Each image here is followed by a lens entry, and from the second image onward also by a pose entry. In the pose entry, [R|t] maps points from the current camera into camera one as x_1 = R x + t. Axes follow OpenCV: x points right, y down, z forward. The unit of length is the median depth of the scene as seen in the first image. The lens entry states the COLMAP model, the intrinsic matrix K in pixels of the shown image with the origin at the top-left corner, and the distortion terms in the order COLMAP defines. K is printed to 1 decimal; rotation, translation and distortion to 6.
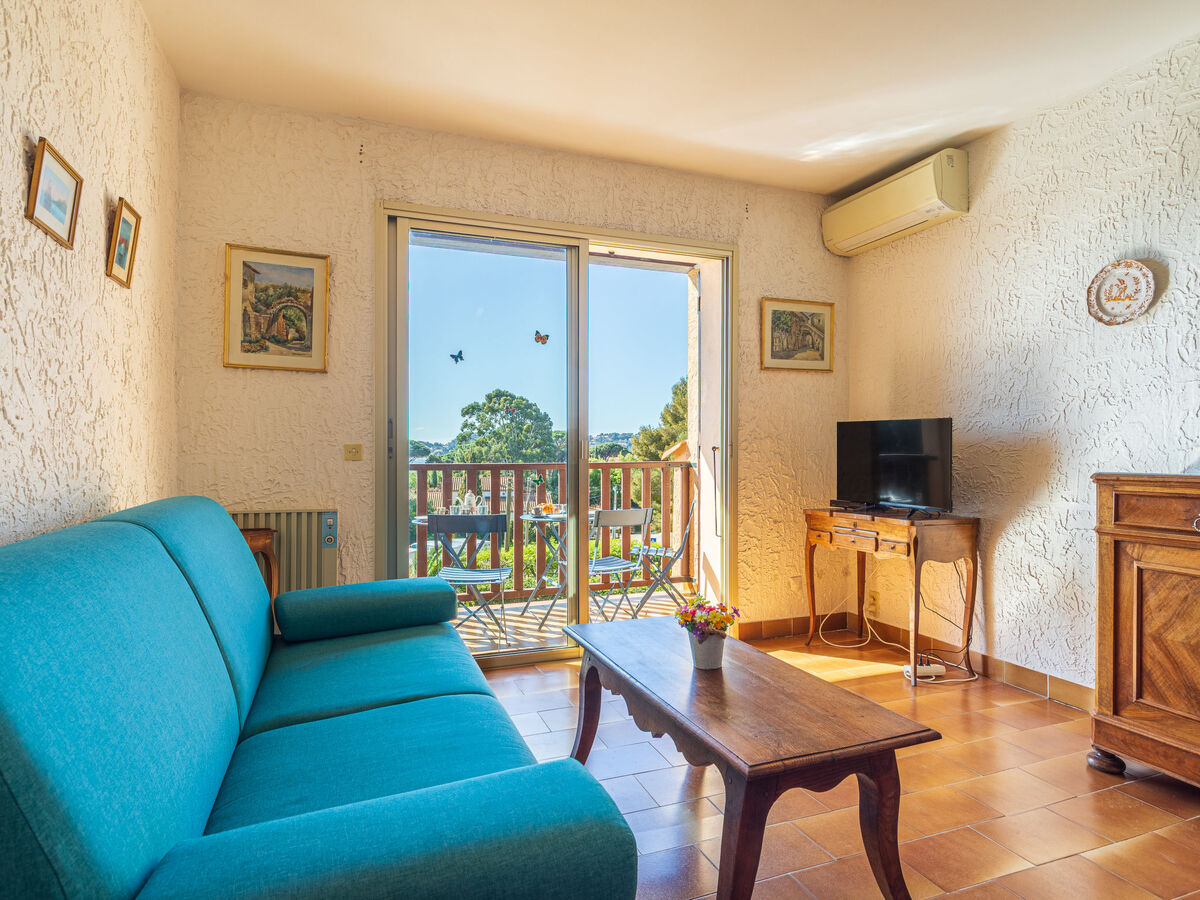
lens RADIAL K [[674.1, 0, 598.3], [0, 674.1, 452.4], [0, 0, 1]] dist [-0.003352, 0.003706]
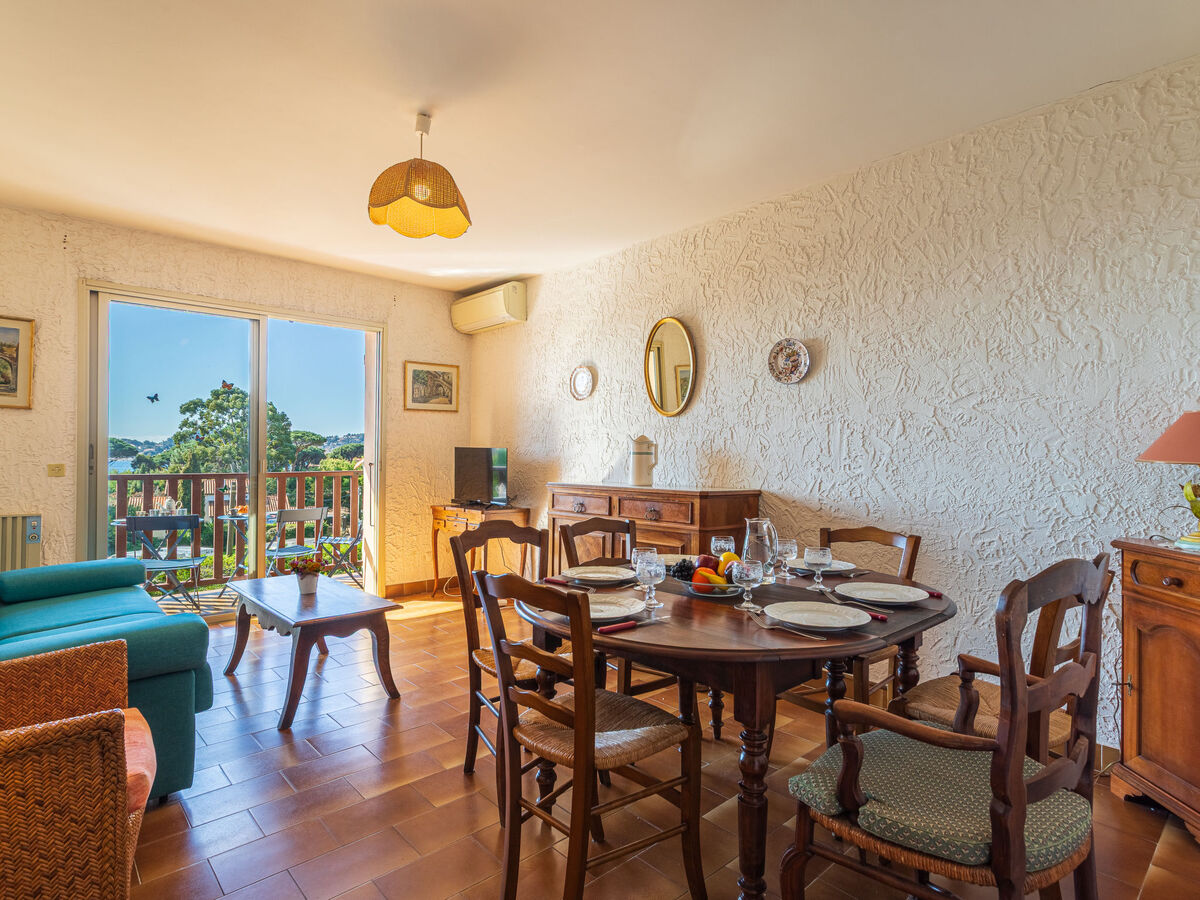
lens RADIAL K [[642.6, 0, 602.2], [0, 642.6, 451.9], [0, 0, 1]] dist [0.005627, 0.004137]
pose [[0.929282, 0.007451, 0.369296, 0.152500], [-0.006386, 0.999971, -0.004107, -0.035902], [-0.369316, 0.001458, 0.929303, -0.538696]]
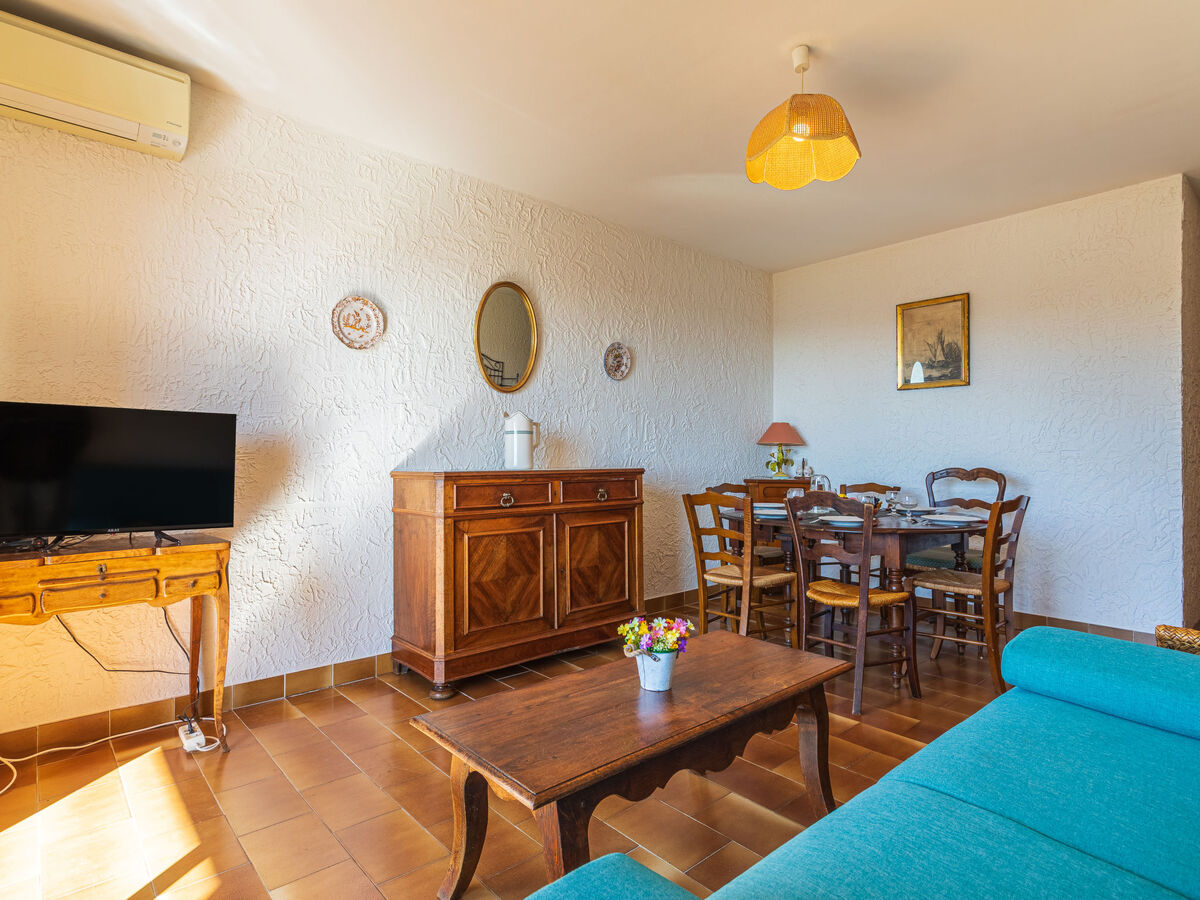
lens RADIAL K [[642.6, 0, 608.6], [0, 642.6, 452.7], [0, 0, 1]] dist [0.005627, 0.004137]
pose [[-0.352841, 0.003304, 0.935677, -0.383476], [-0.002766, 0.999986, -0.004574, -0.000792], [-0.935679, -0.004202, -0.352827, 0.821711]]
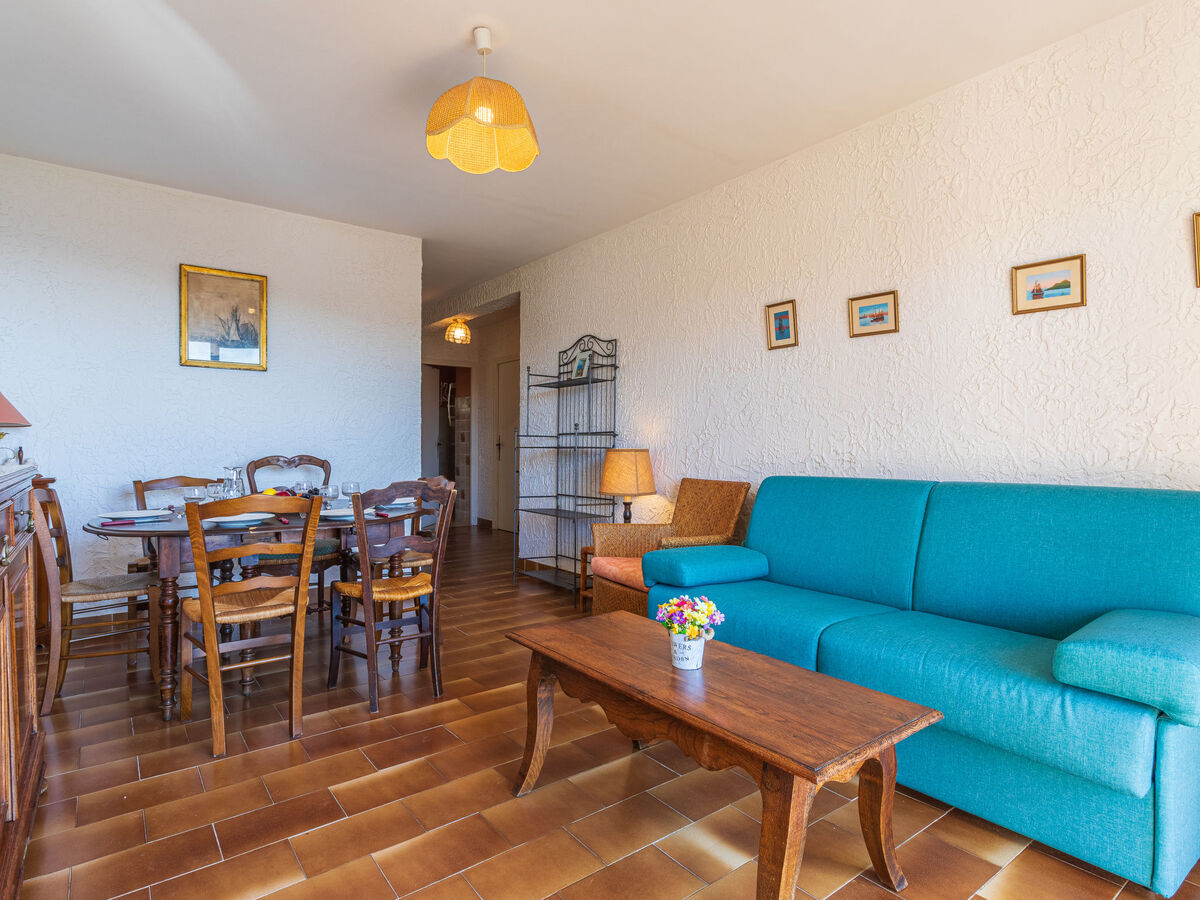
lens RADIAL K [[642.6, 0, 601.2], [0, 642.6, 454.2], [0, 0, 1]] dist [0.005627, 0.004137]
pose [[-0.957907, 0.003051, -0.287062, 0.329037], [-0.001365, 0.999884, 0.015182, -0.001380], [0.287075, 0.014935, -0.957792, 1.102032]]
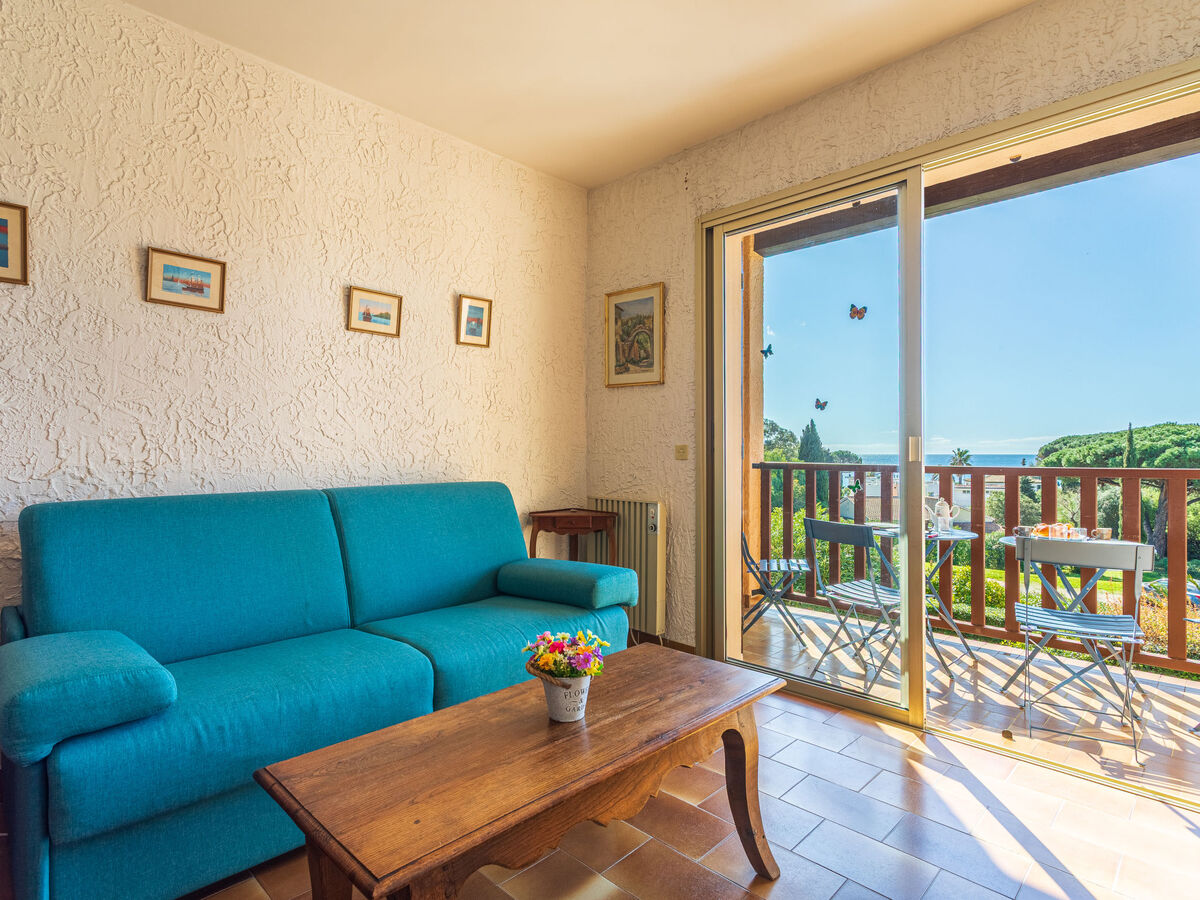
lens RADIAL K [[642.6, 0, 605.4], [0, 642.6, 450.1], [0, 0, 1]] dist [0.005627, 0.004137]
pose [[0.414591, -0.002734, -0.910004, 0.532387], [-0.001005, 0.999994, -0.003462, 0.000054], [0.910007, 0.002350, 0.414585, 0.430318]]
